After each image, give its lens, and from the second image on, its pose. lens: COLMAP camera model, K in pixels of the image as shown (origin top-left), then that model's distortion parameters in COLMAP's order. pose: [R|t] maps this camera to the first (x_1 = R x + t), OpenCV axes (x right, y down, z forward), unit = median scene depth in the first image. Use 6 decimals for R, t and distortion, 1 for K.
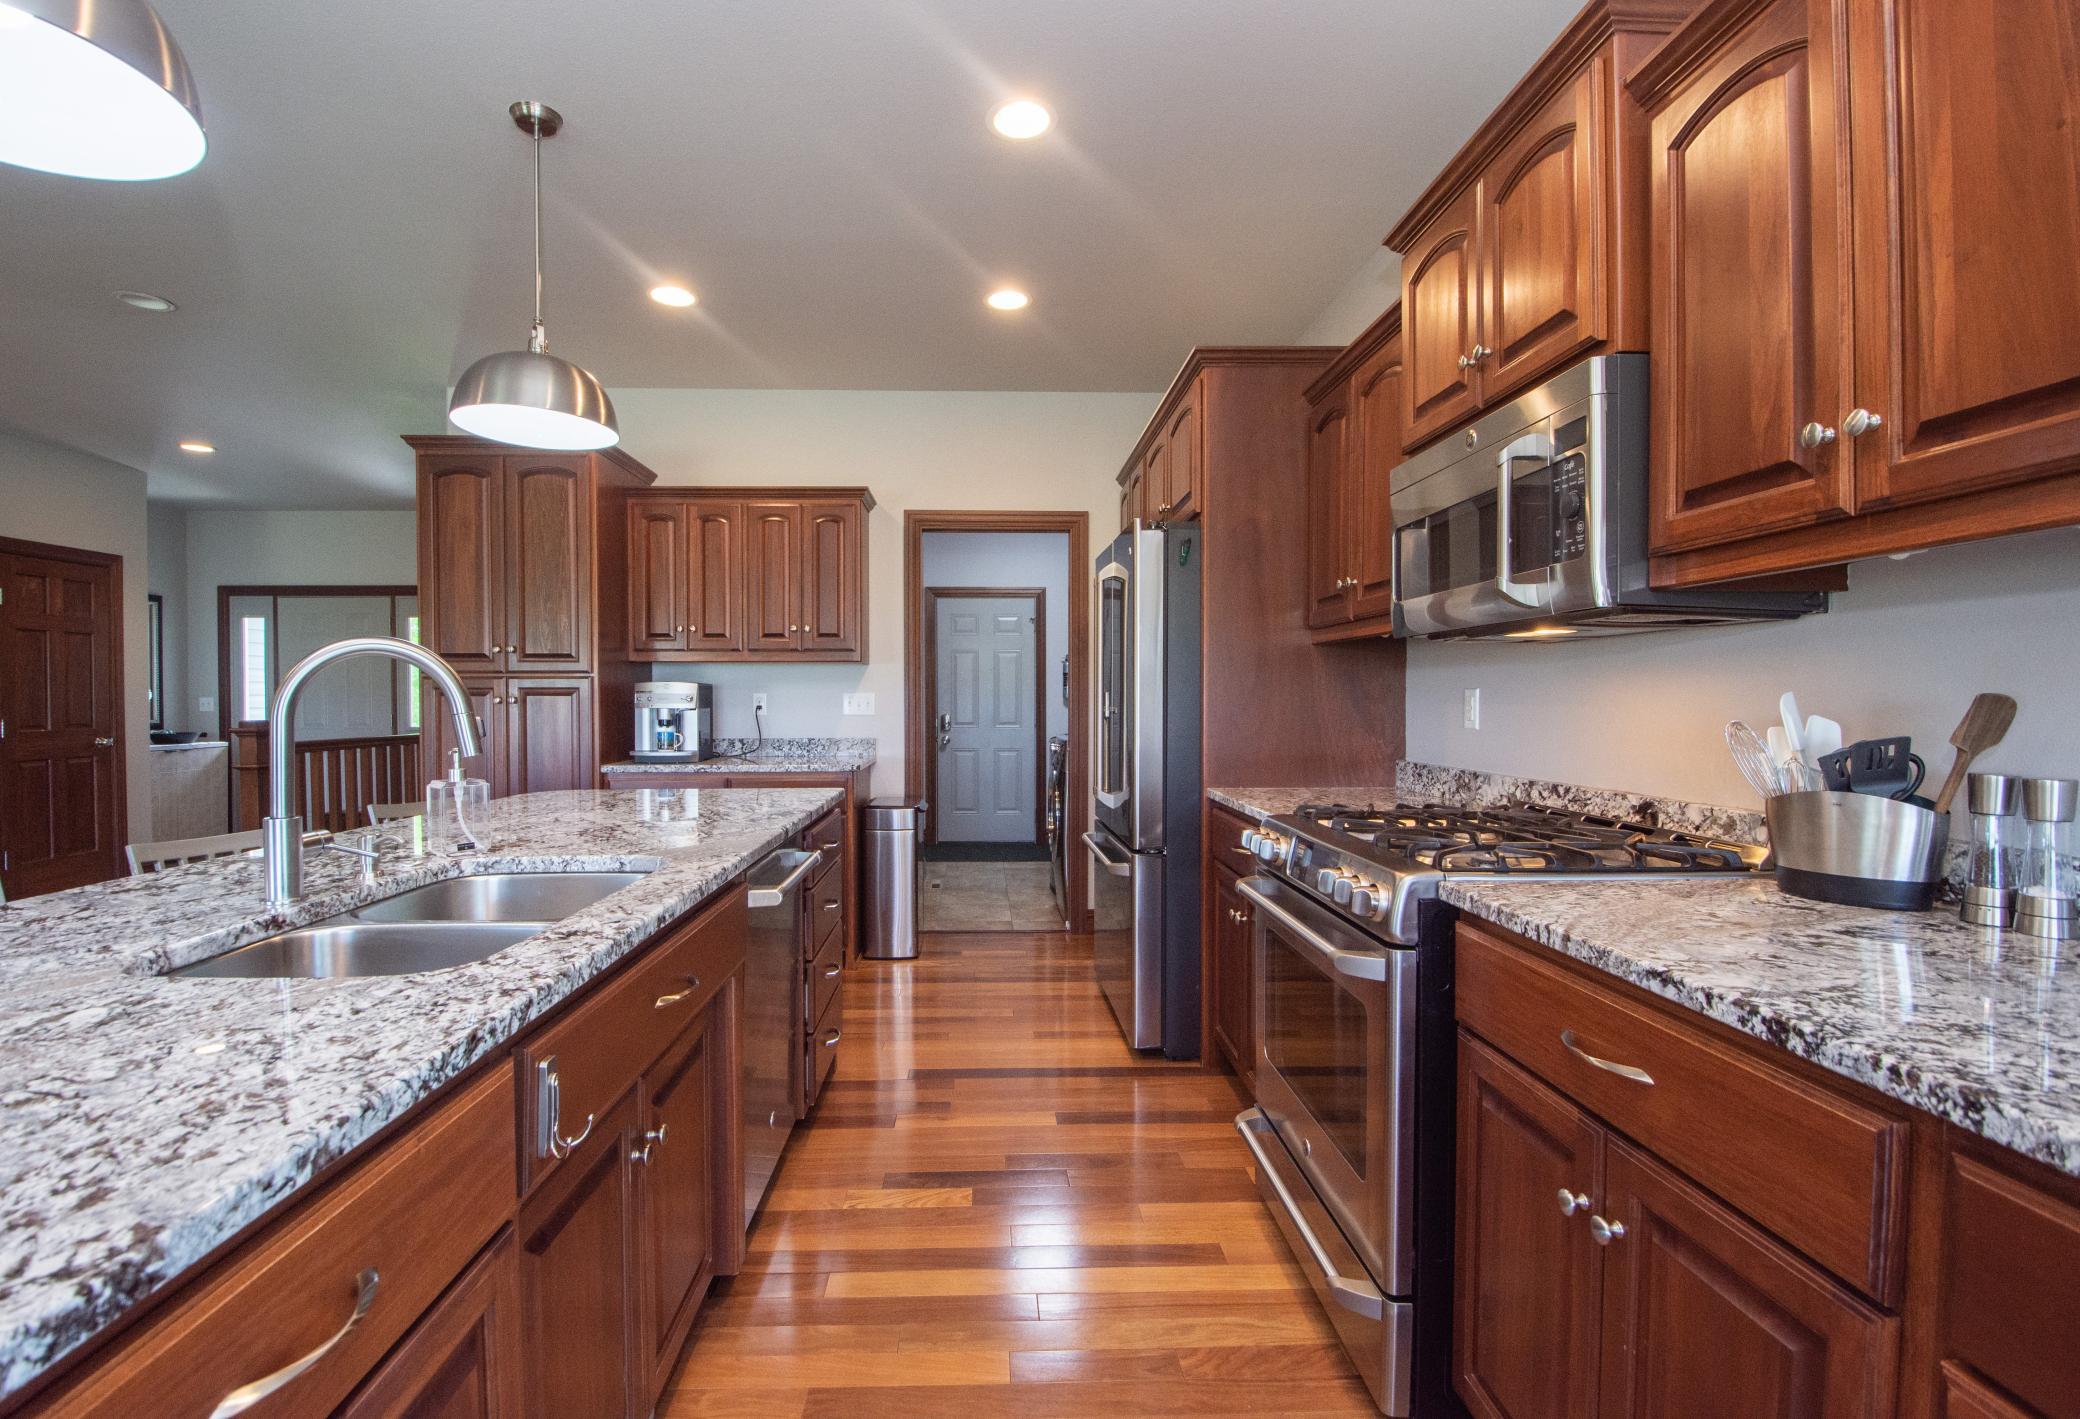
lens RADIAL K [[944.1, 0, 1029.8], [0, 944.1, 709.3], [0, 0, 1]] dist [-0.028887, -0.001059]
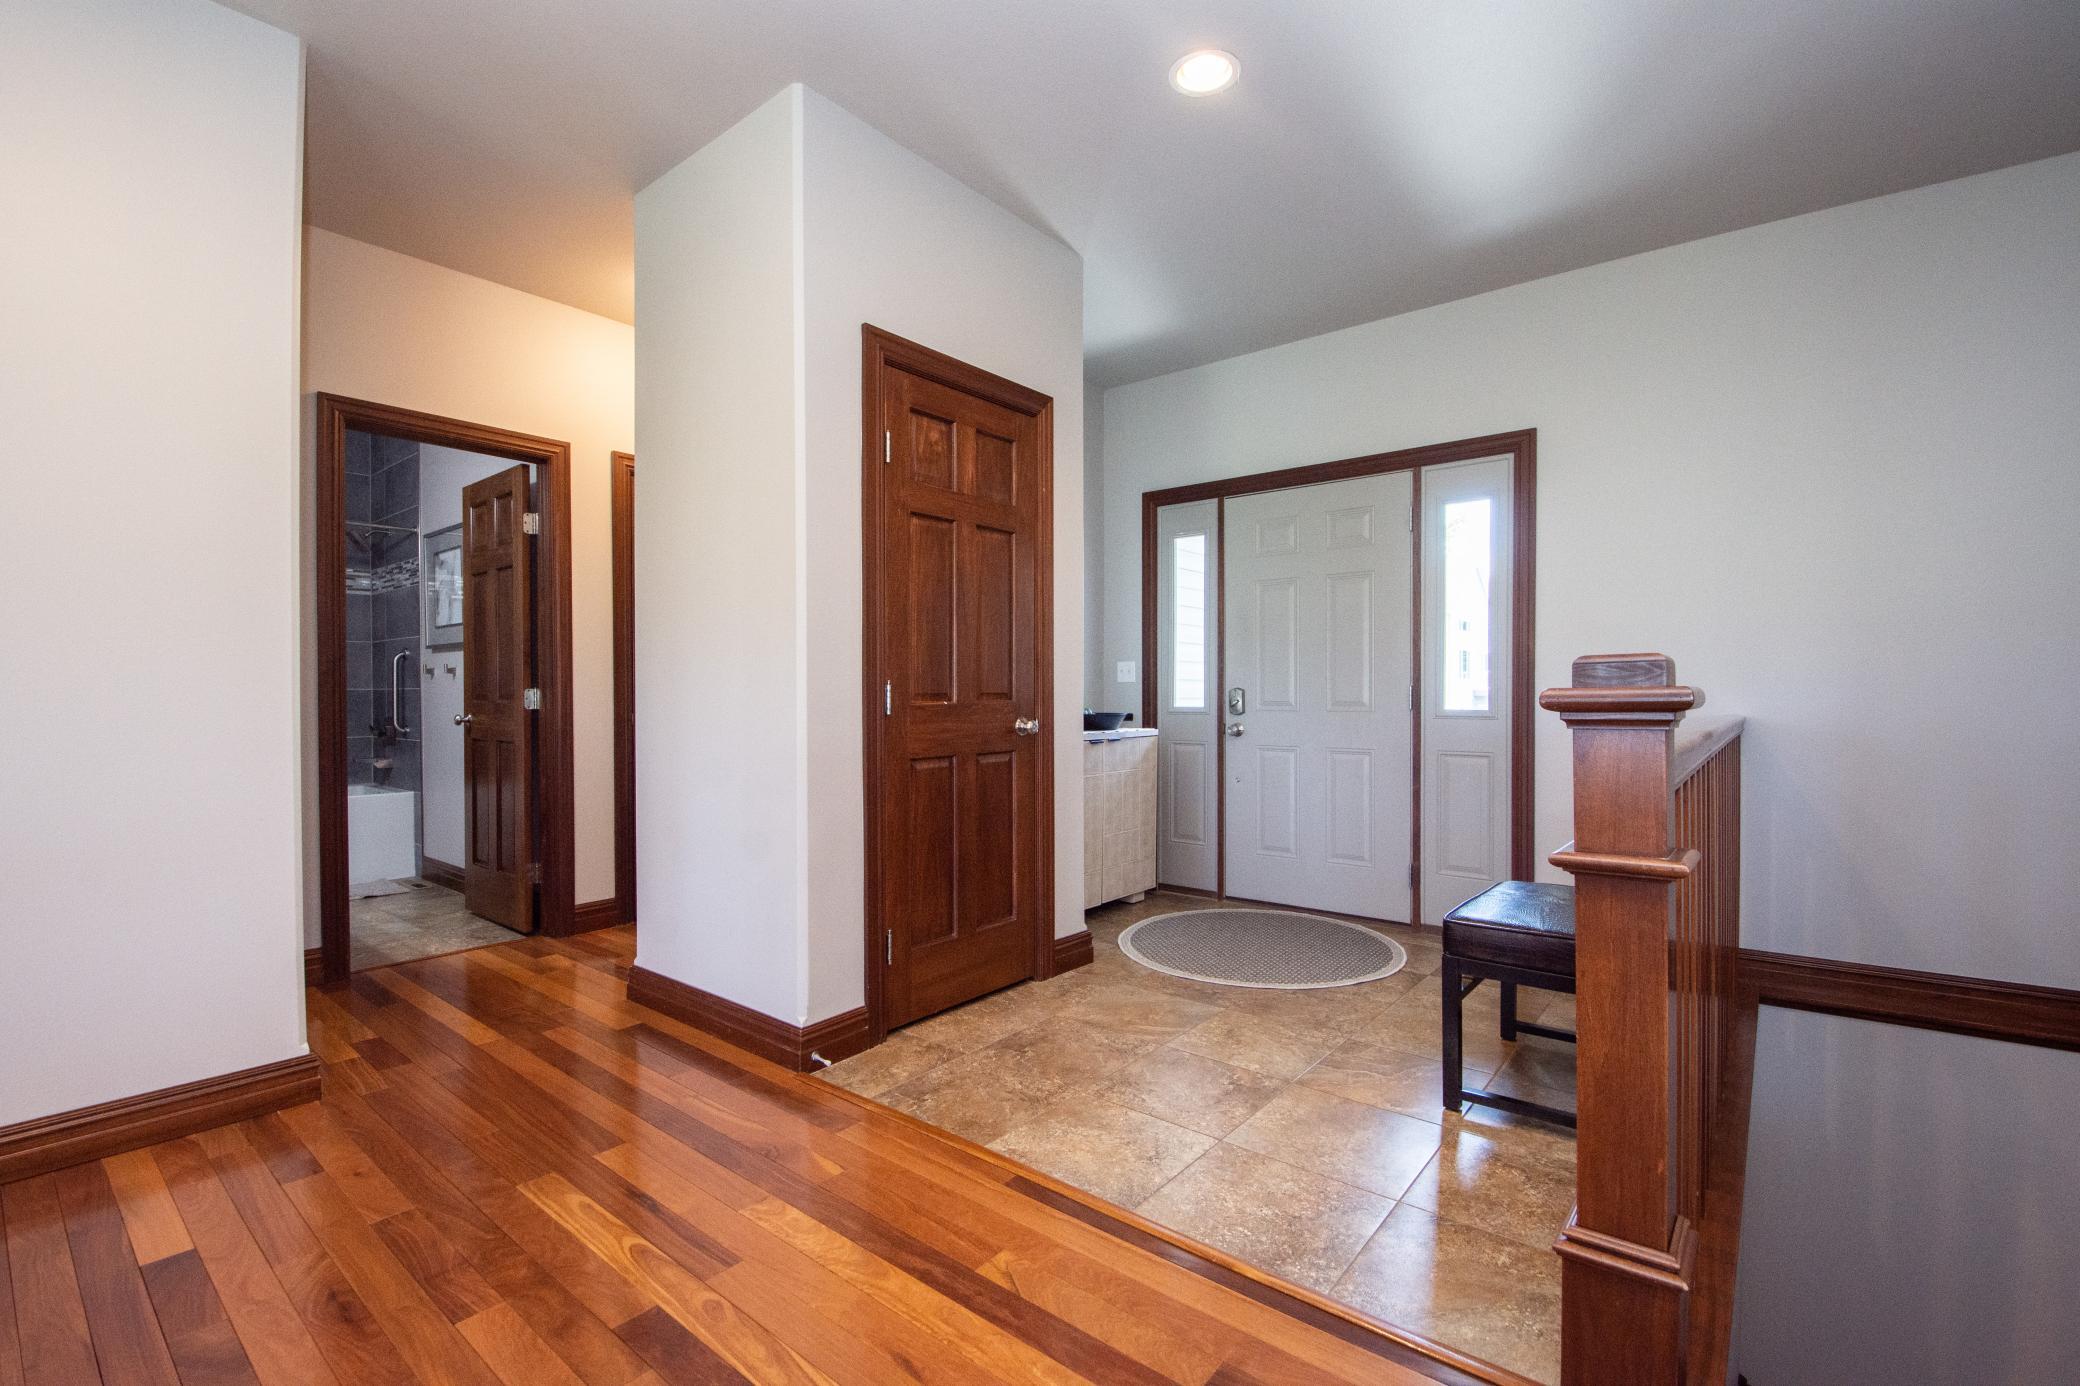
lens RADIAL K [[925.7, 0, 1039.9], [0, 925.7, 693.2], [0, 0, 1]] dist [-0.014203, -0.002998]
pose [[0.744389, 0.003150, -0.667738, -0.493622], [-0.008360, 0.999954, -0.004602, 0.013959], [0.667693, 0.009008, 0.744382, 0.458801]]
